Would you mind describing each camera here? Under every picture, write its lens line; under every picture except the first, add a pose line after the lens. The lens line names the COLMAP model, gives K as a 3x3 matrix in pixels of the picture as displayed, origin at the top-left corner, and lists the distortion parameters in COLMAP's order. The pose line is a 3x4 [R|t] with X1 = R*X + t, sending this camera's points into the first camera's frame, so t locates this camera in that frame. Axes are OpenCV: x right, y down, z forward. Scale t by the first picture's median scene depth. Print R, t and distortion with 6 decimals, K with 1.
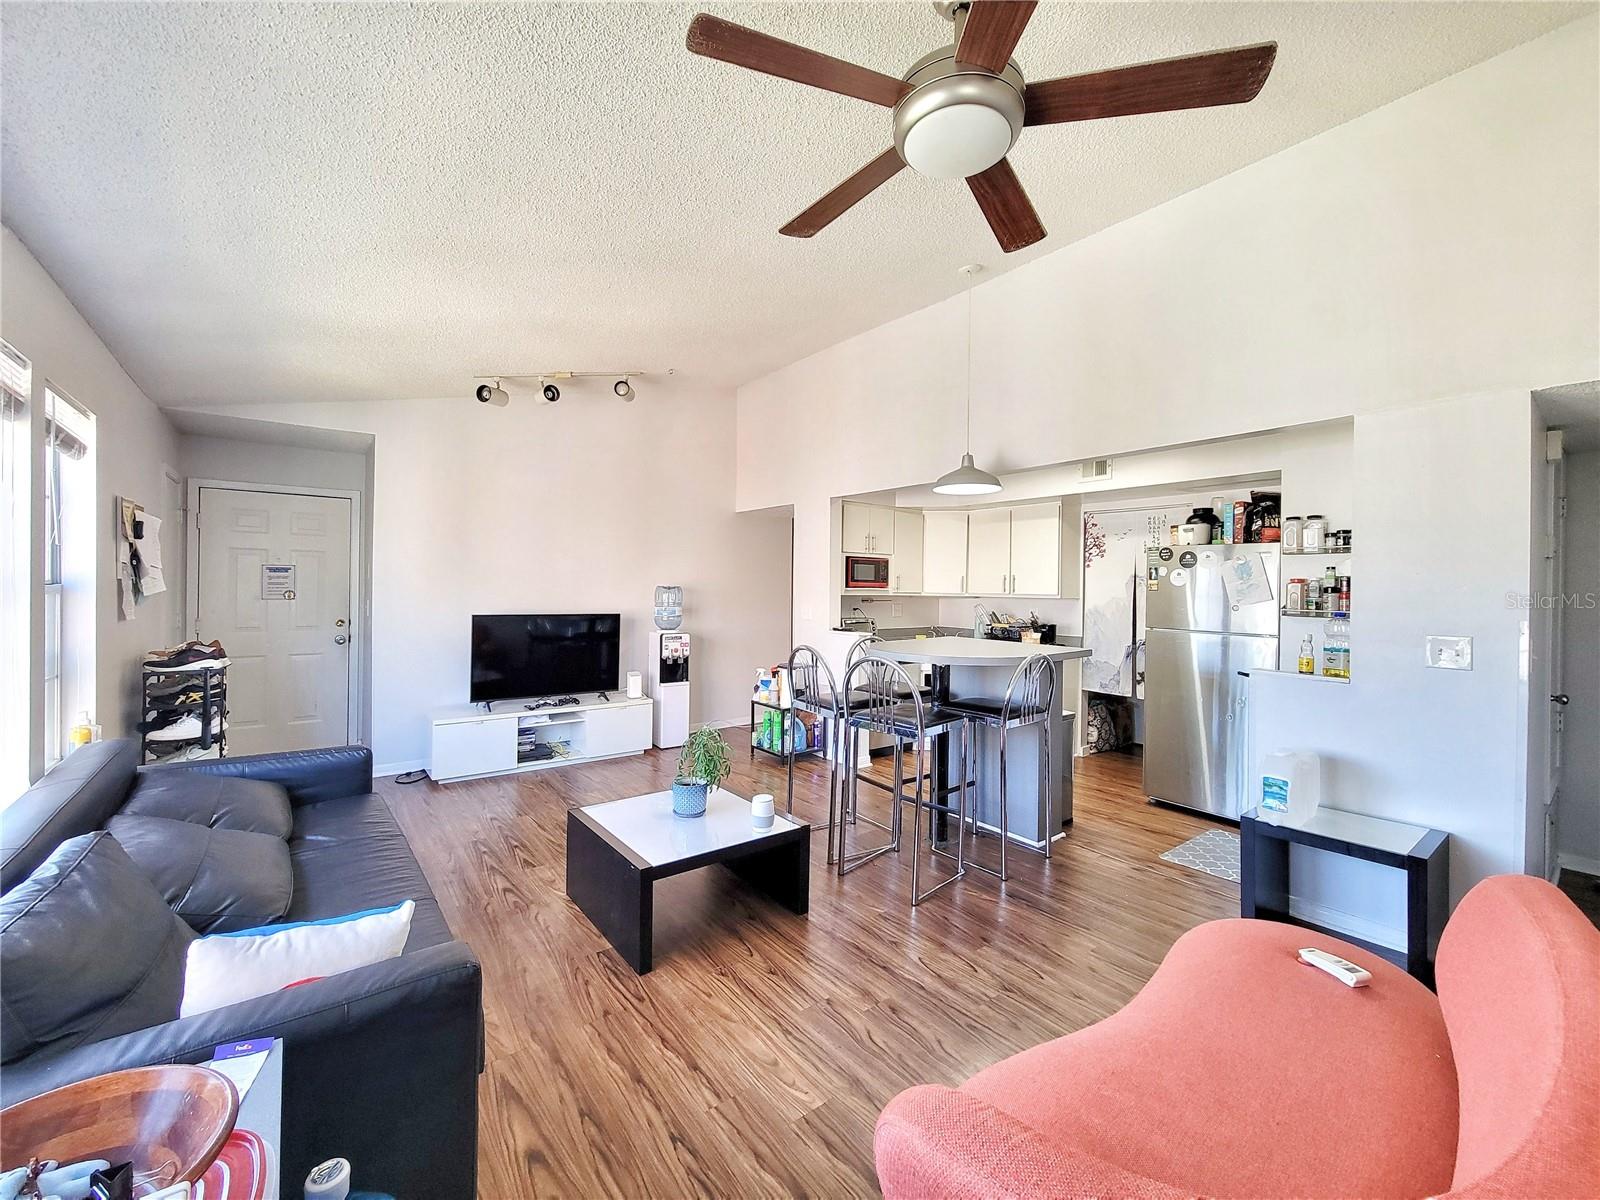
lens RADIAL K [[656.1, 0, 800.3], [0, 656.1, 586.5], [0, 0, 1]] dist [0.002220, 0.000389]
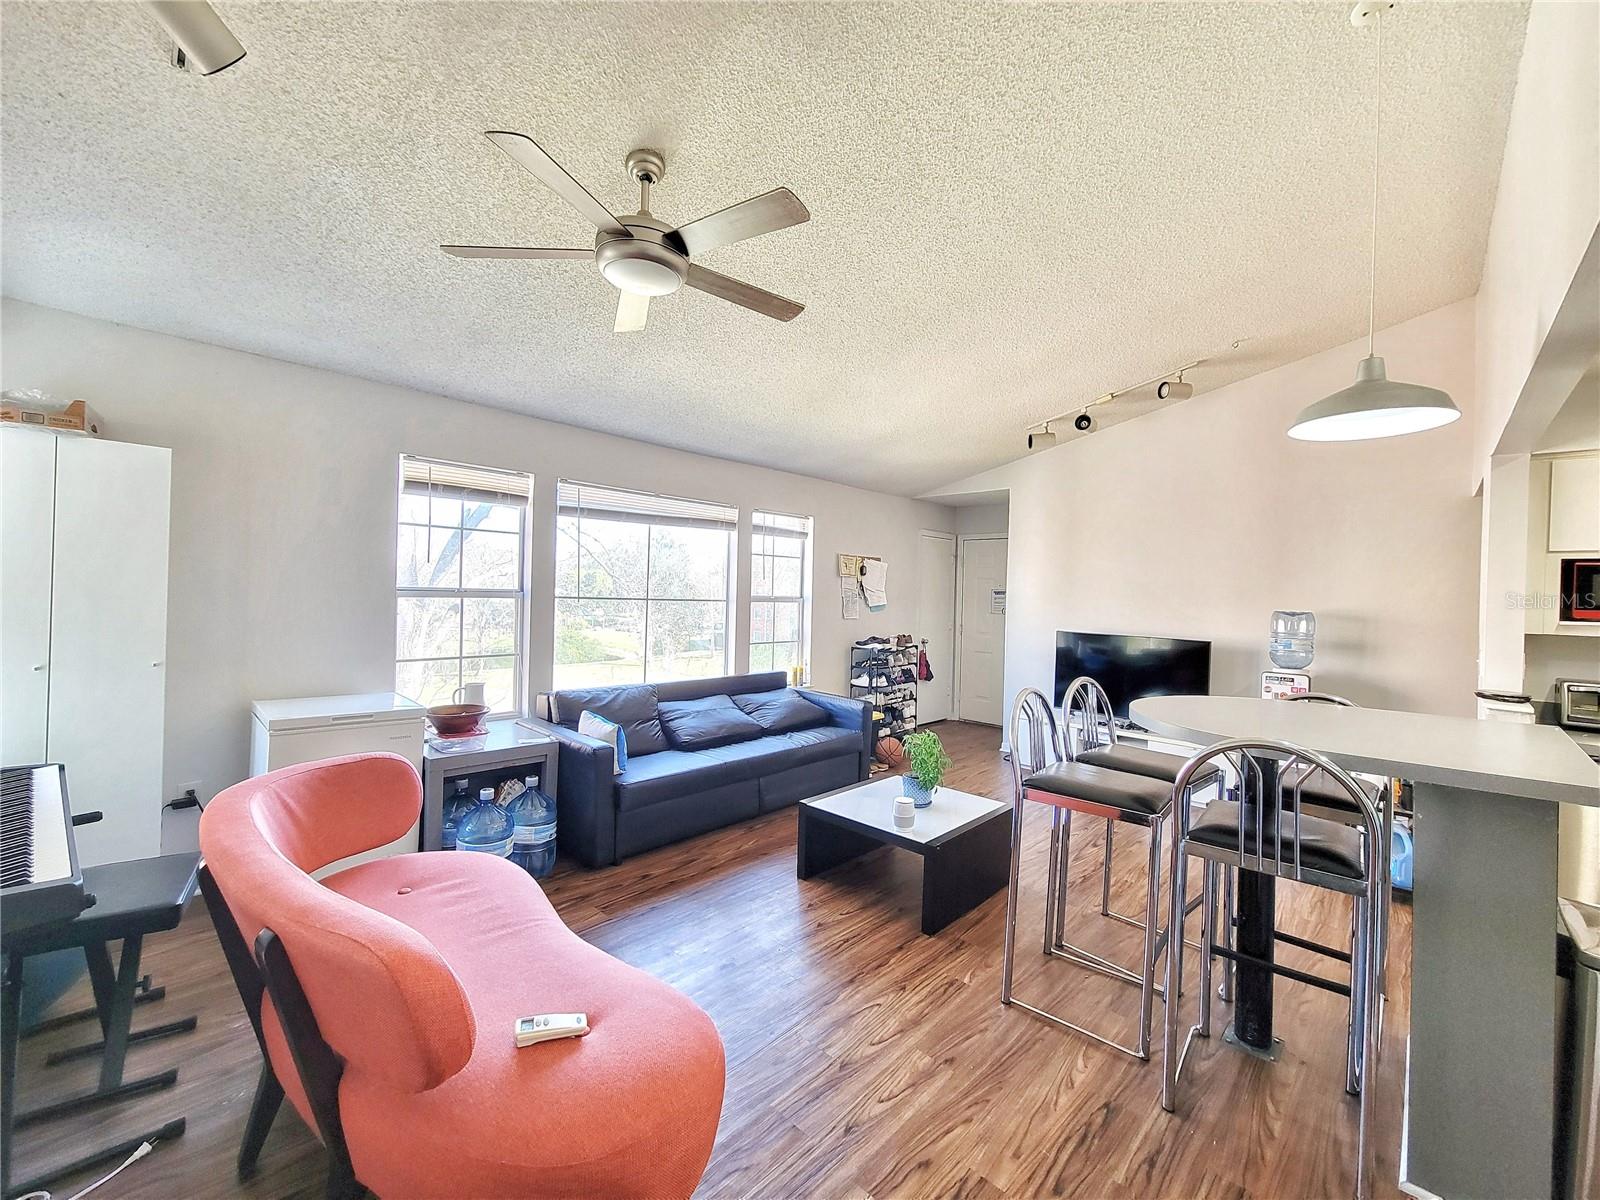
lens RADIAL K [[656.1, 0, 800.3], [0, 656.1, 586.5], [0, 0, 1]] dist [0.002220, 0.000389]
pose [[0.151552, -0.018137, -0.988283, 0.504282], [-0.027287, 0.999374, -0.022525, 0.003202], [0.988073, 0.030381, 0.150962, 0.342739]]
